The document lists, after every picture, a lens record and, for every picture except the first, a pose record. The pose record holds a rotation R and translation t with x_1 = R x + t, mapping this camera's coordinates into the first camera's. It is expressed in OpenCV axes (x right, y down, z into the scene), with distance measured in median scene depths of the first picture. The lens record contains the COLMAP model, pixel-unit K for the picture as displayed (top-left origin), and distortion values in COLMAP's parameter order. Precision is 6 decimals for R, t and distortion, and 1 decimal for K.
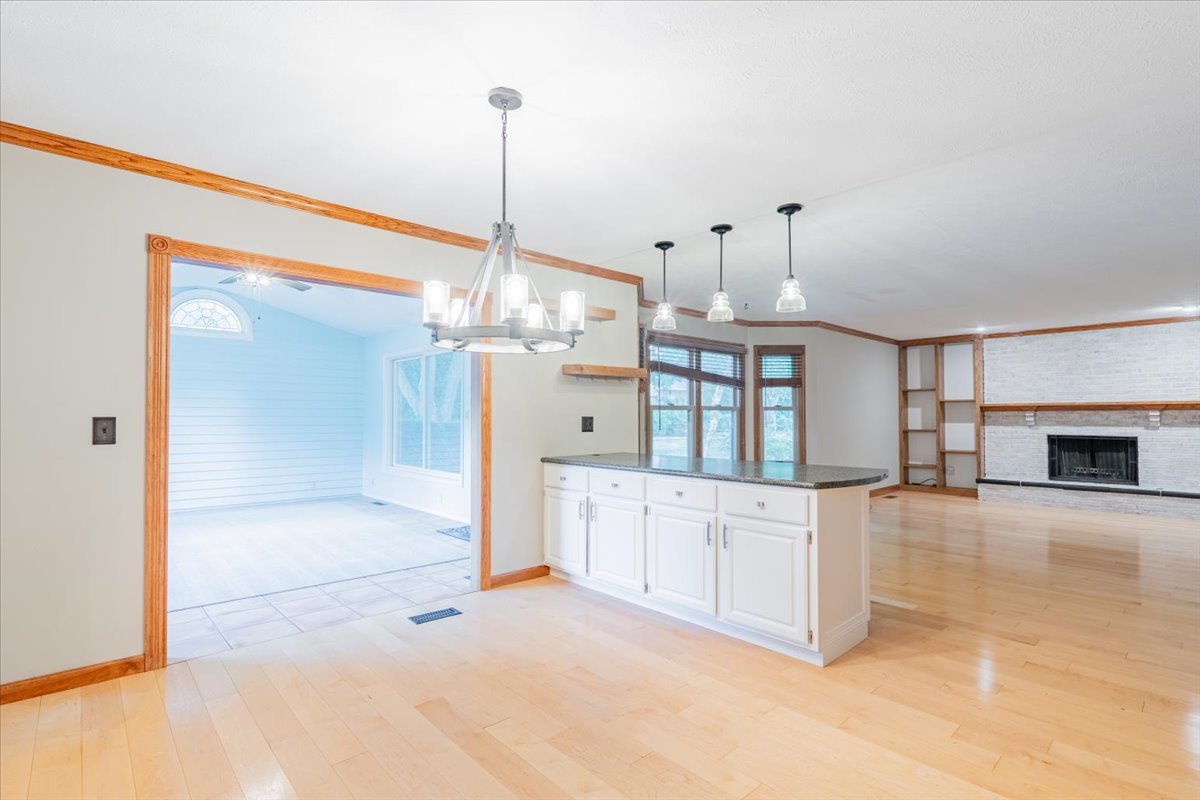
lens RADIAL K [[567.8, 0, 598.5], [0, 567.8, 407.8], [0, 0, 1]] dist [-0.002465, -0.000311]
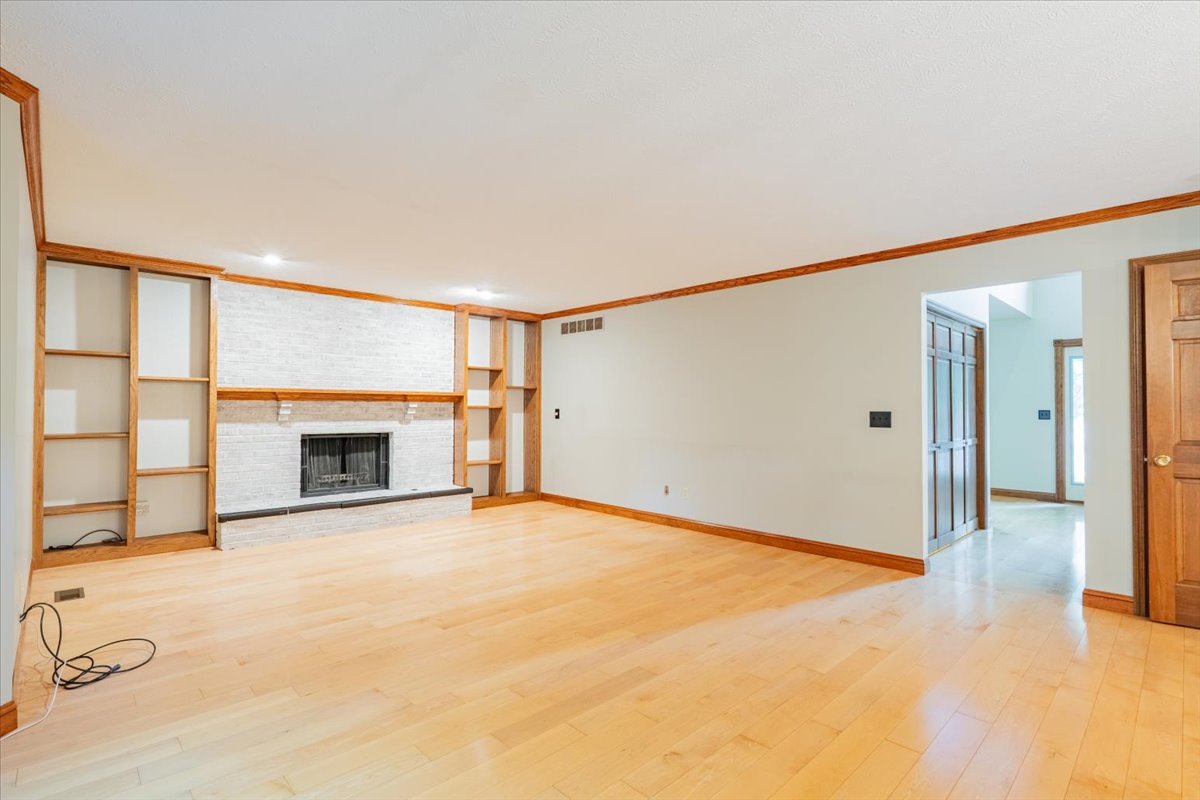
lens RADIAL K [[567.8, 0, 601.7], [0, 567.8, 397.7], [0, 0, 1]] dist [-0.002465, -0.000311]
pose [[-0.019419, 0.019662, 0.999618, 0.077815], [-0.019676, 0.999605, -0.020044, 0.009236], [-0.999618, -0.020058, -0.019024, 0.650031]]
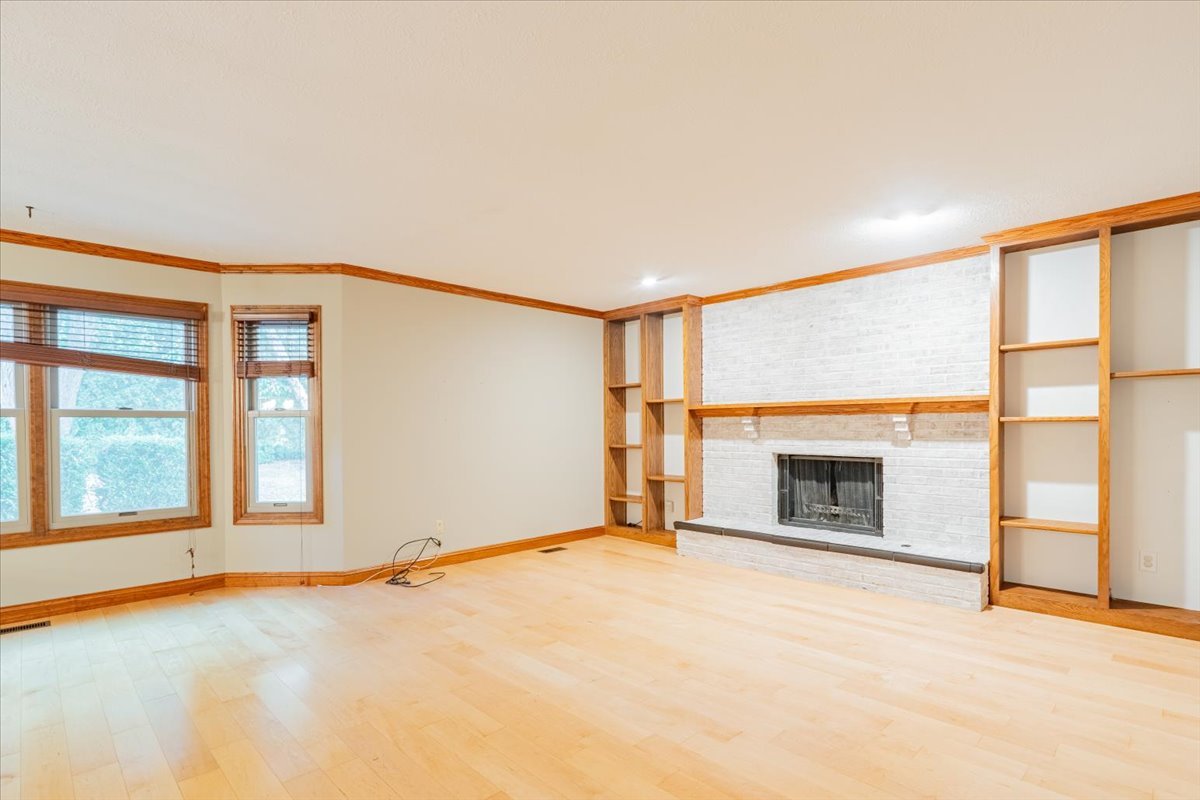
lens RADIAL K [[585.5, 0, 585.0], [0, 585.5, 433.8], [0, 0, 1]] dist [-0.004794, 0.000216]
pose [[0.999763, -0.006731, 0.020722, 0.576728], [0.006112, 0.999538, 0.029778, 0.005053], [-0.020913, -0.029644, 0.999342, 0.357304]]
